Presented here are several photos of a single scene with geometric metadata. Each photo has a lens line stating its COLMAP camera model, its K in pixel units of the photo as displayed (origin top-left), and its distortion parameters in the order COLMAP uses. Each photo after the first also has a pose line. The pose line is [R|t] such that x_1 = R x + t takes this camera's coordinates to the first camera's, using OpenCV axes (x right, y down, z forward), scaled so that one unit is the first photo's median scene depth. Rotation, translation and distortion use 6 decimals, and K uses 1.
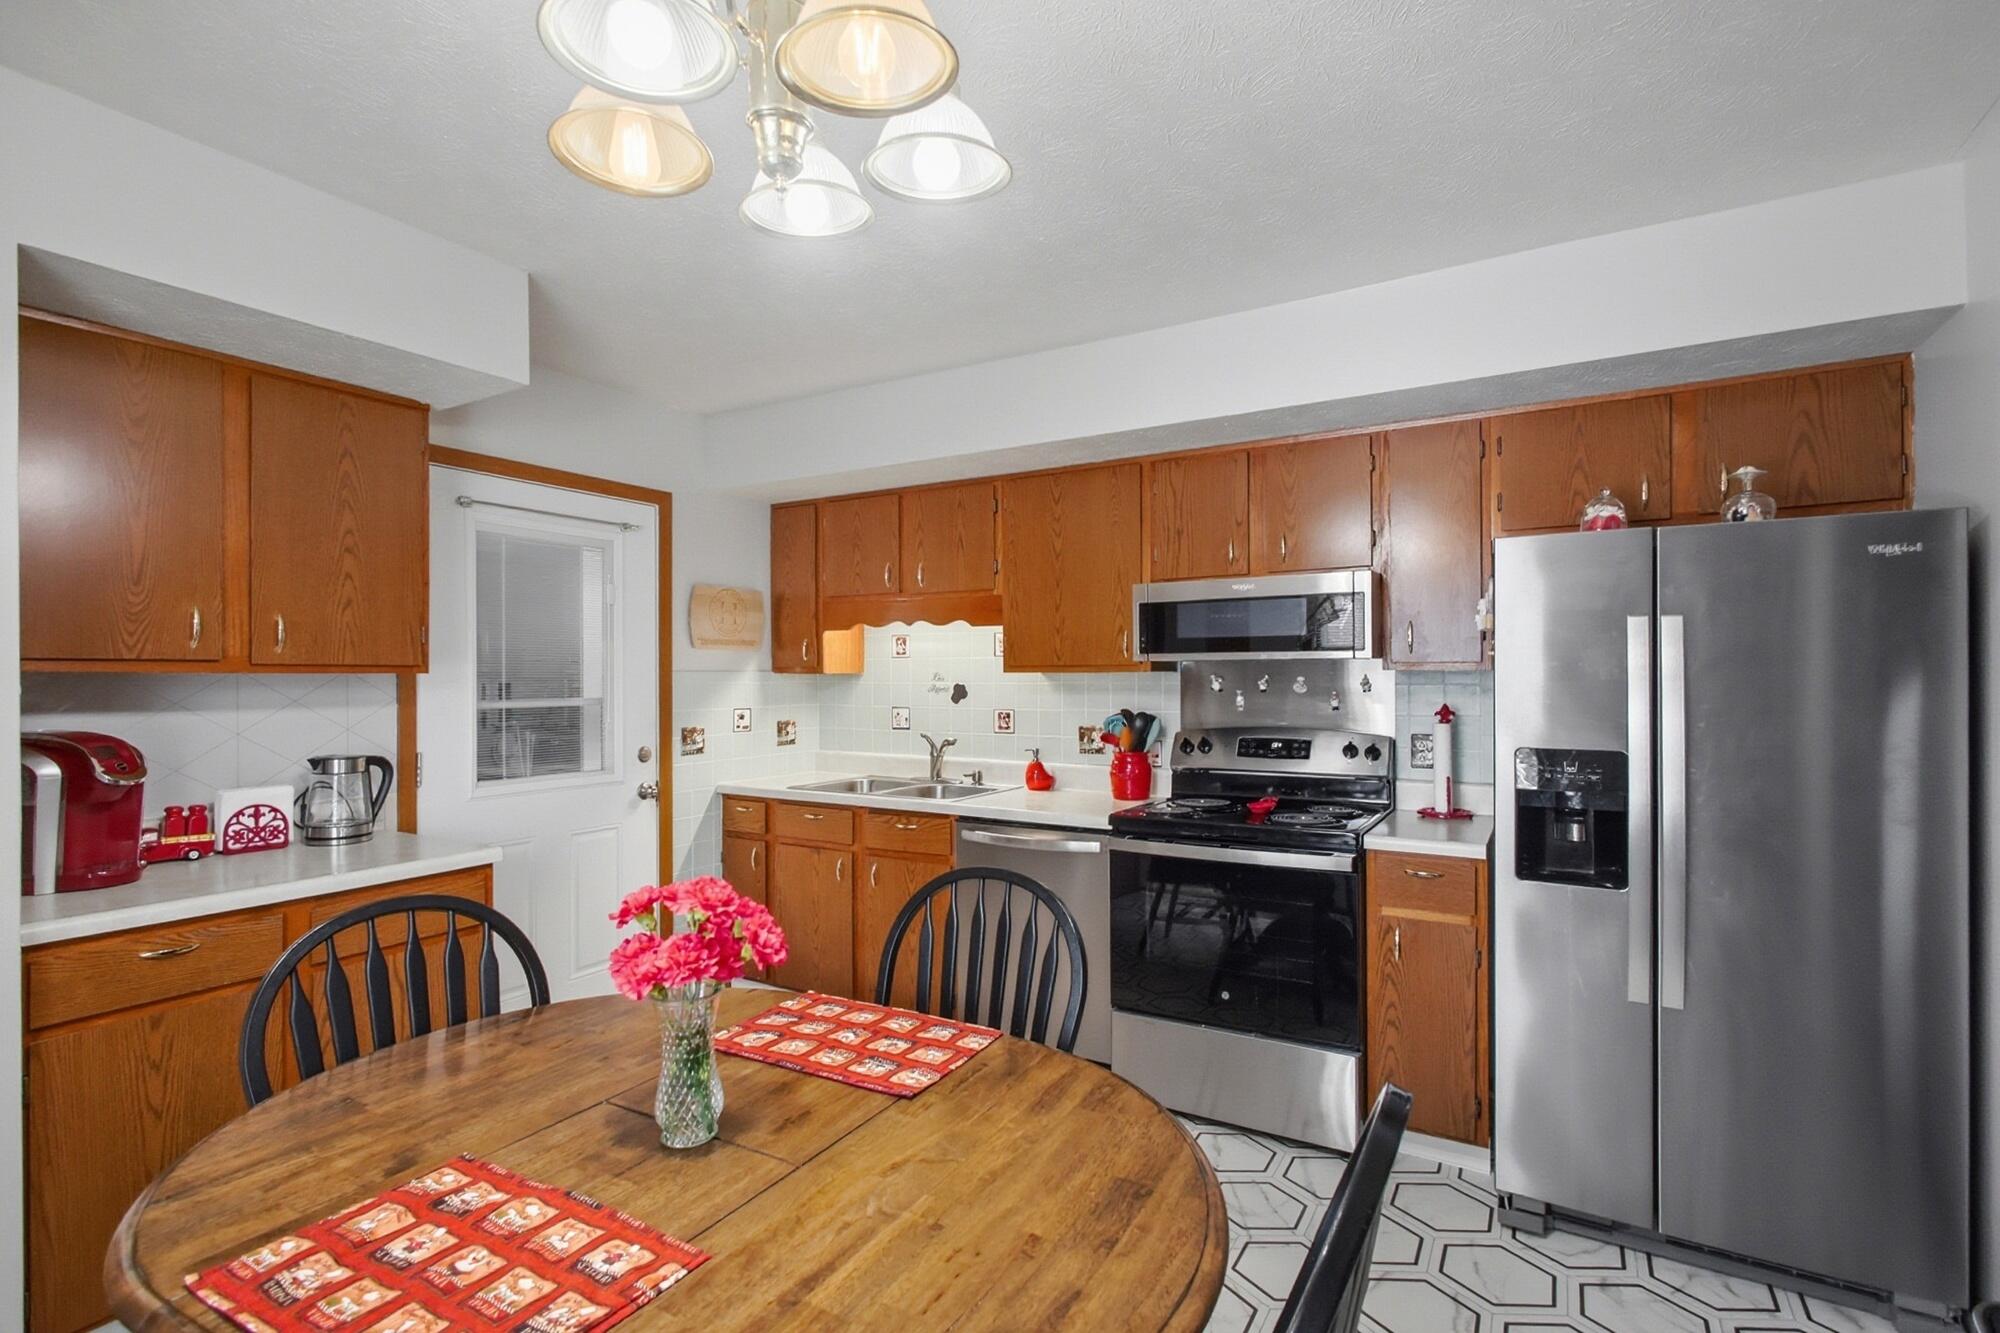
lens RADIAL K [[933.4, 0, 998.9], [0, 933.4, 676.9], [0, 0, 1]] dist [-0.000546, -0.000309]
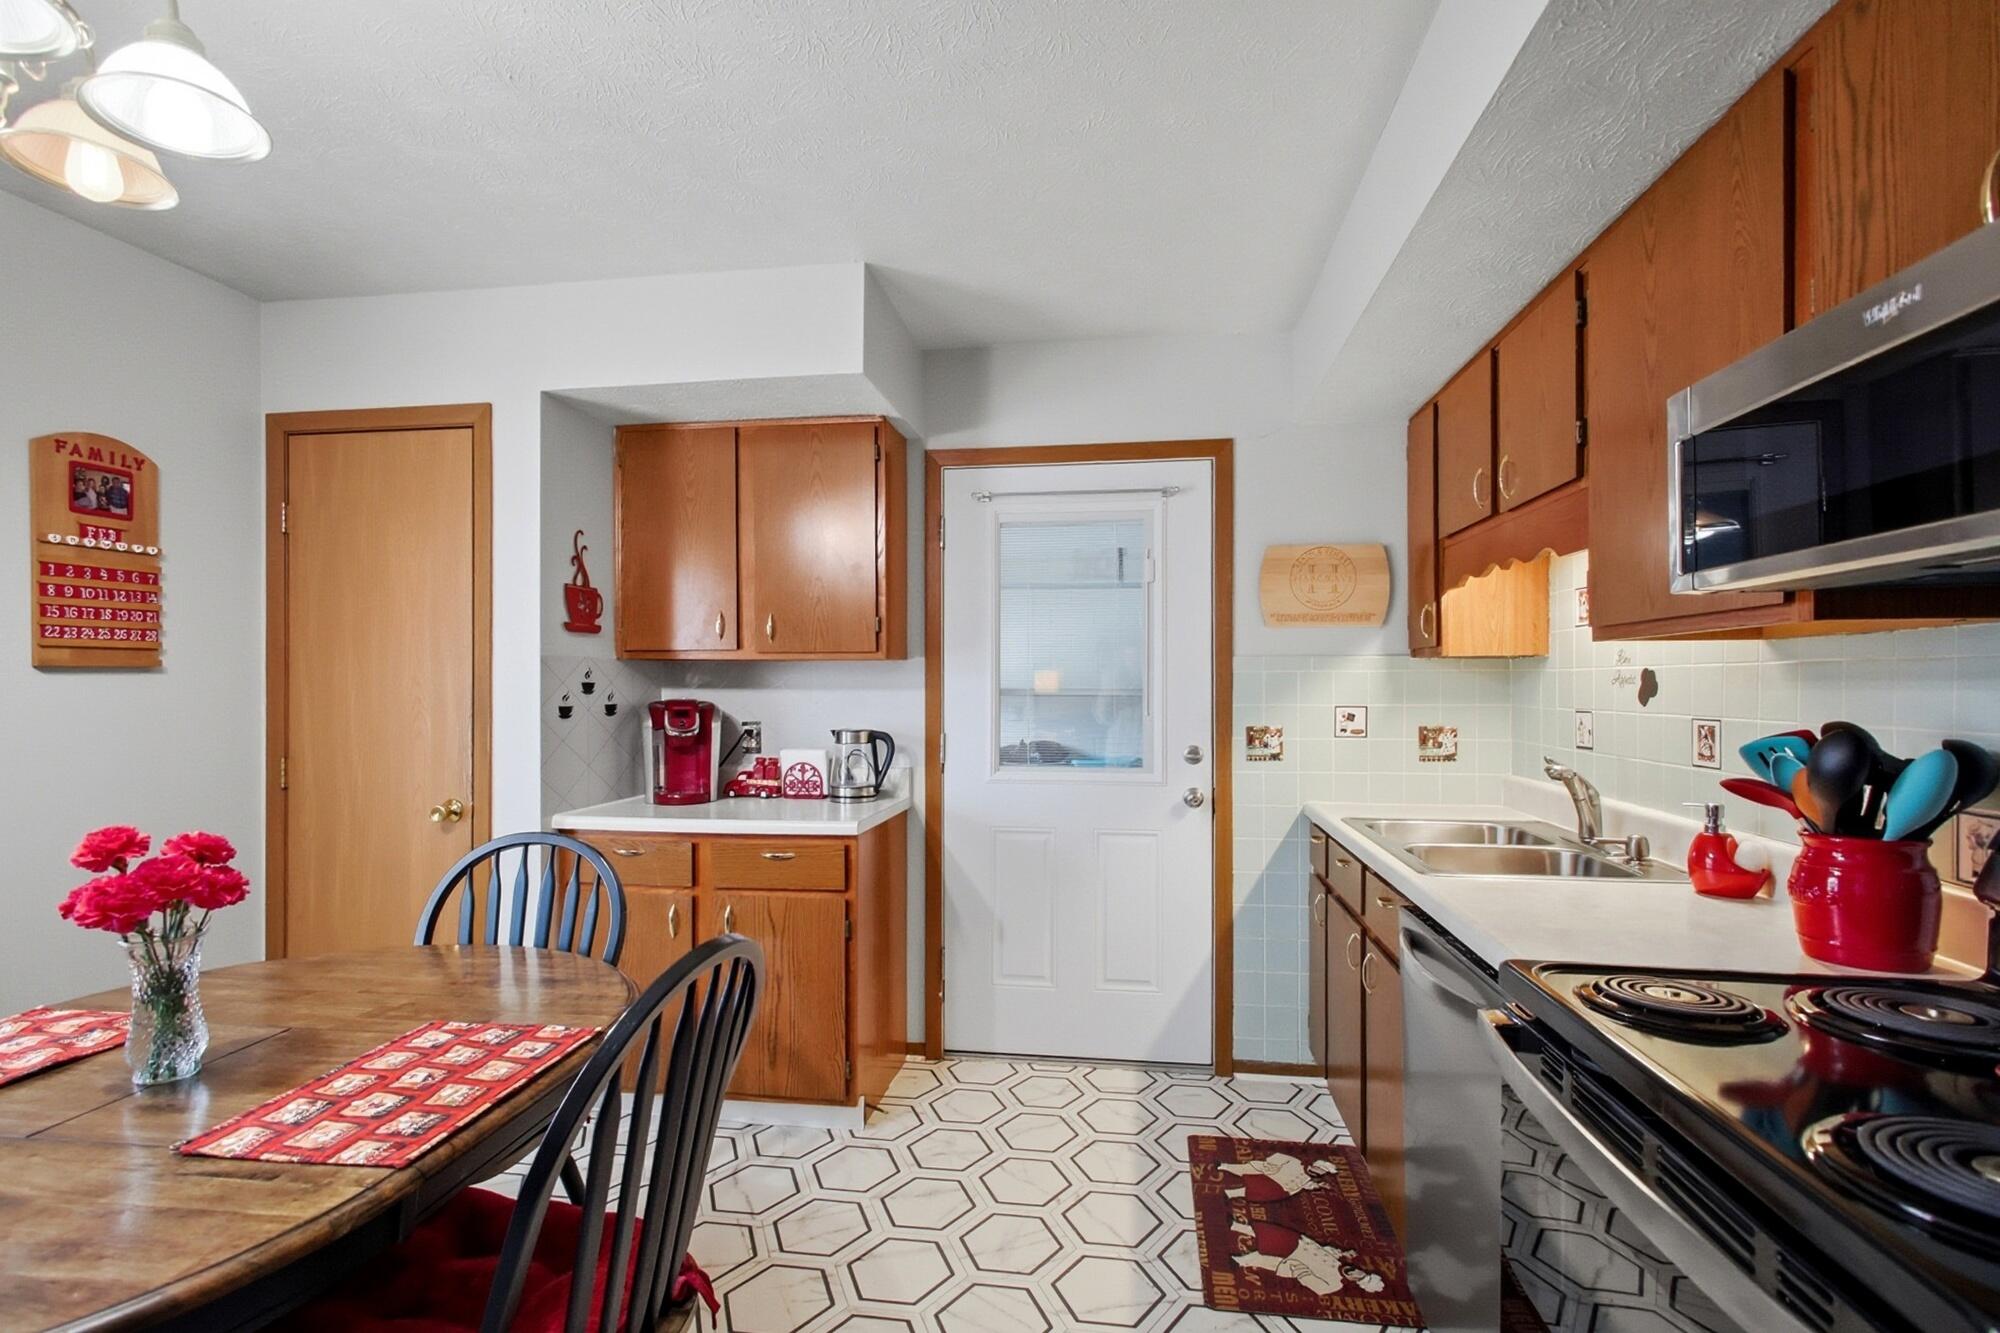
lens RADIAL K [[947.9, 0, 999.3], [0, 947.9, 688.2], [0, 0, 1]] dist [0.000301, 0.000092]
pose [[0.383529, 0.005685, -0.923511, 0.344751], [-0.002140, 0.999984, 0.005266, 0.018126], [0.923526, -0.000043, 0.383535, 0.500979]]
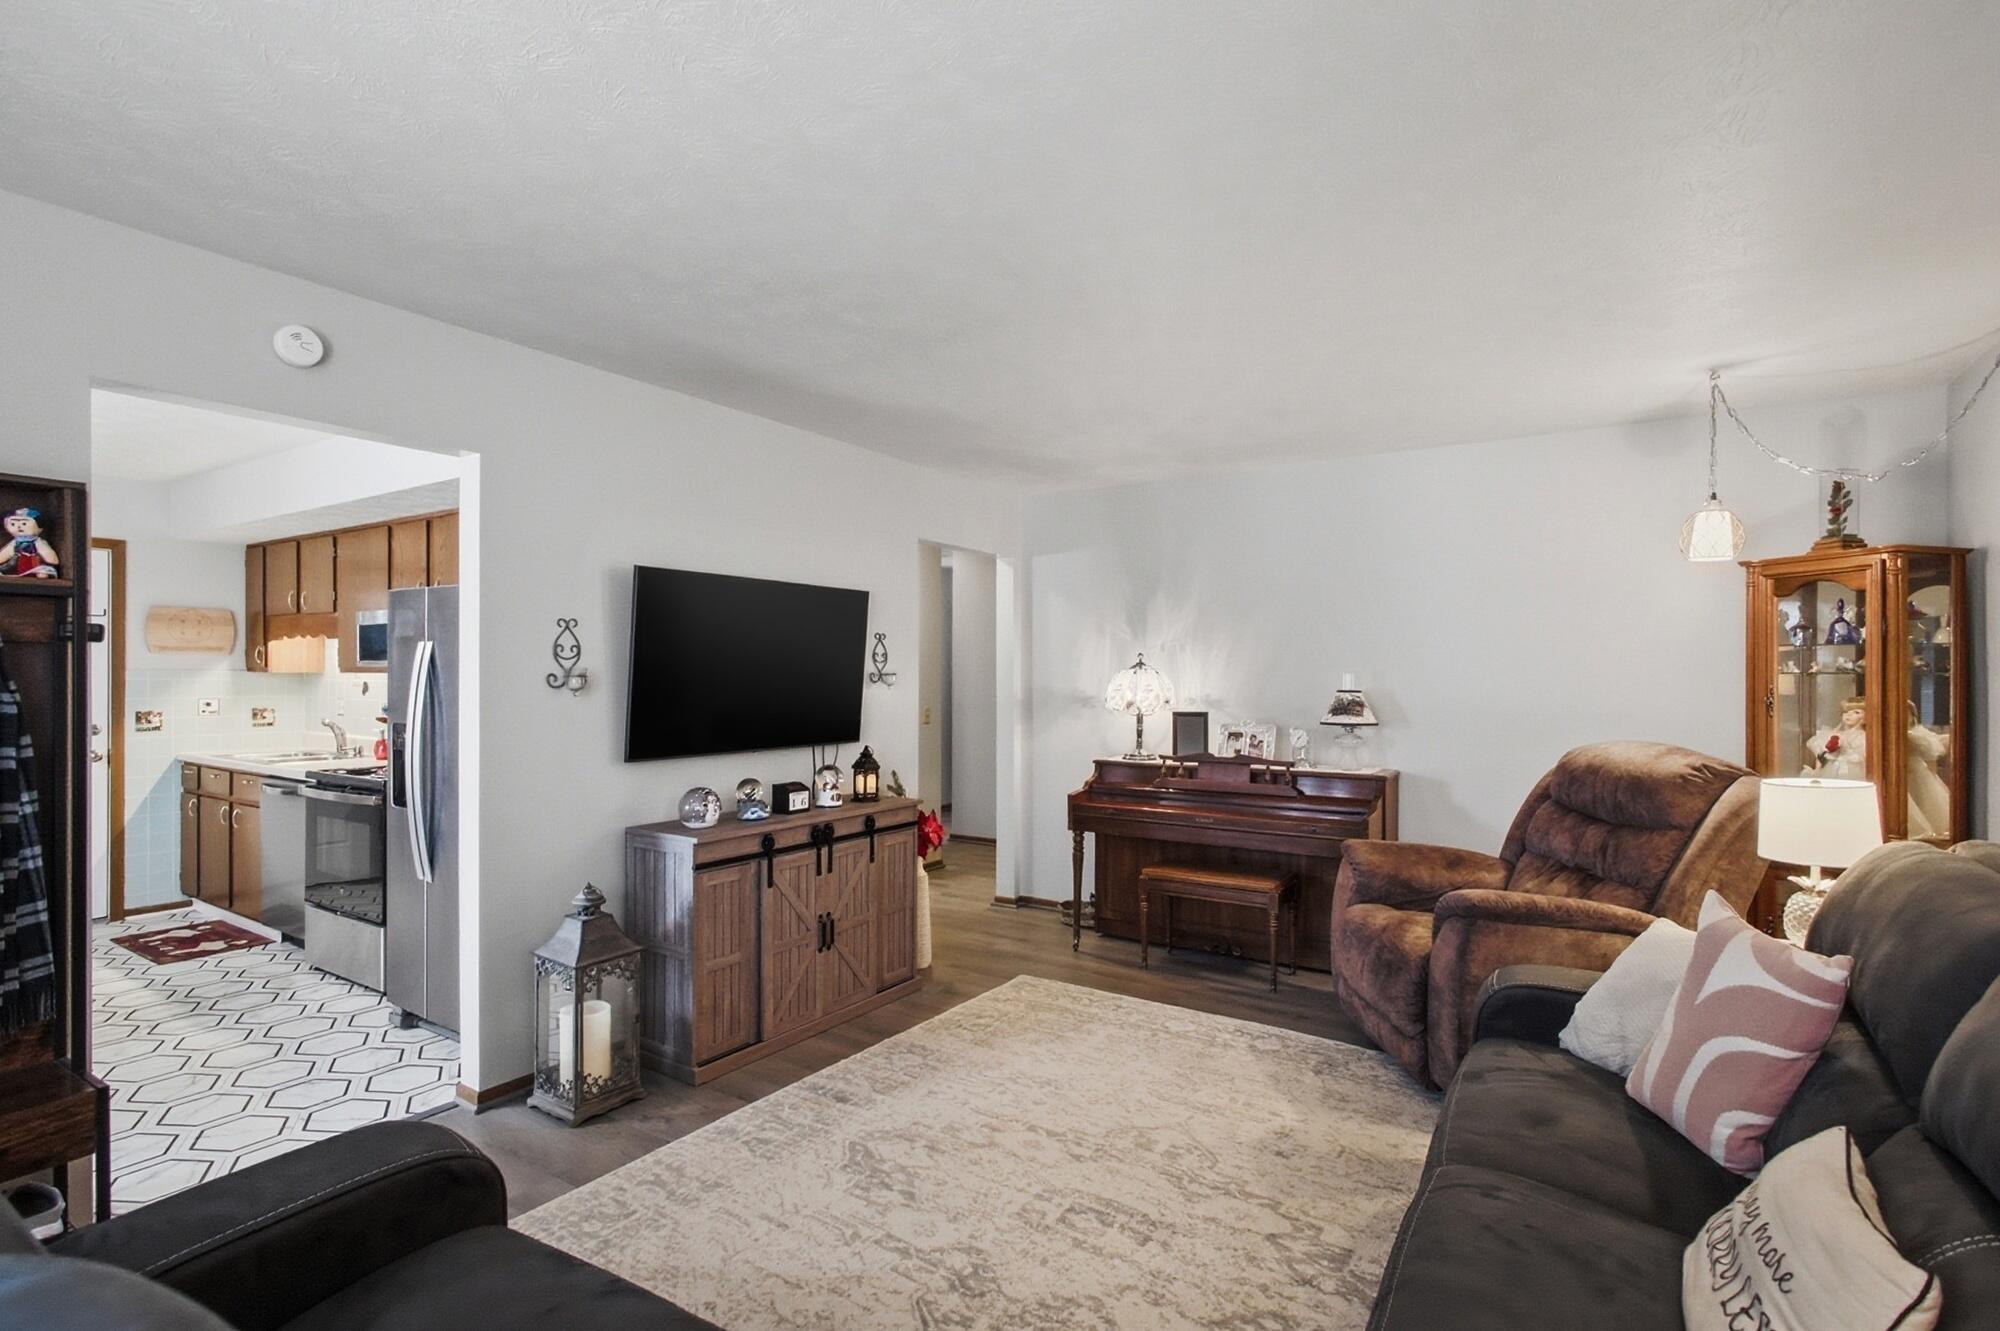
lens RADIAL K [[953.7, 0, 1000.6], [0, 953.7, 674.9], [0, 0, 1]] dist [-0.001090, 0.000526]
pose [[0.999030, 0.008156, -0.043278, 1.017937], [-0.008293, 0.999961, -0.002988, -0.005369], [0.043252, 0.003344, 0.999059, -0.354551]]
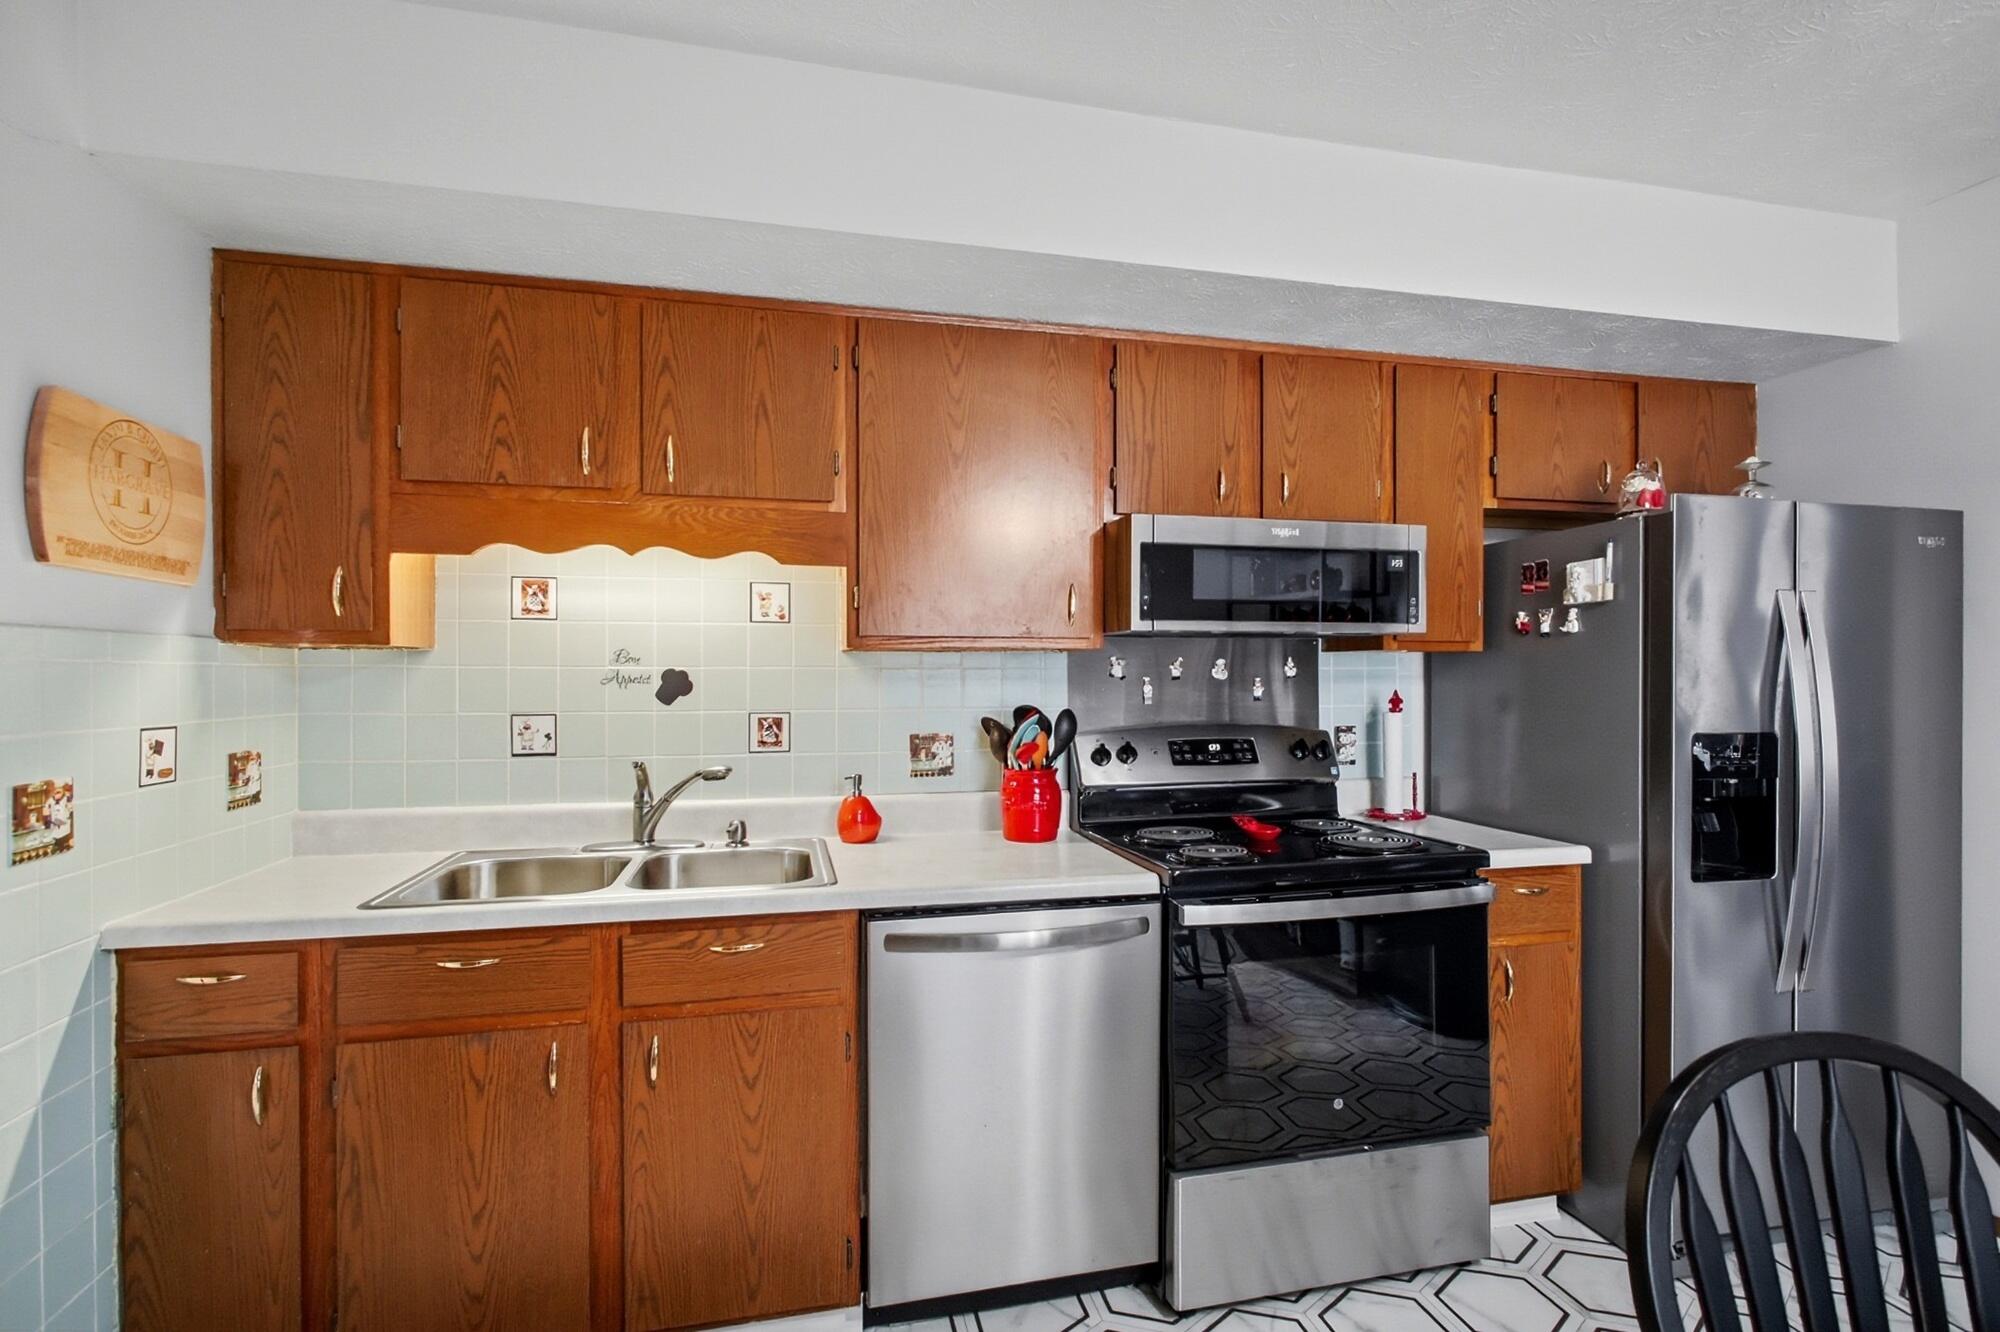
lens RADIAL K [[953.7, 0, 1000.6], [0, 953.7, 675.4], [0, 0, 1]] dist [-0.001090, 0.000526]
pose [[0.713601, 0.002847, 0.700546, -0.335169], [0.000109, 0.999991, -0.004174, 0.015014], [-0.700552, 0.003055, 0.713595, 0.500210]]
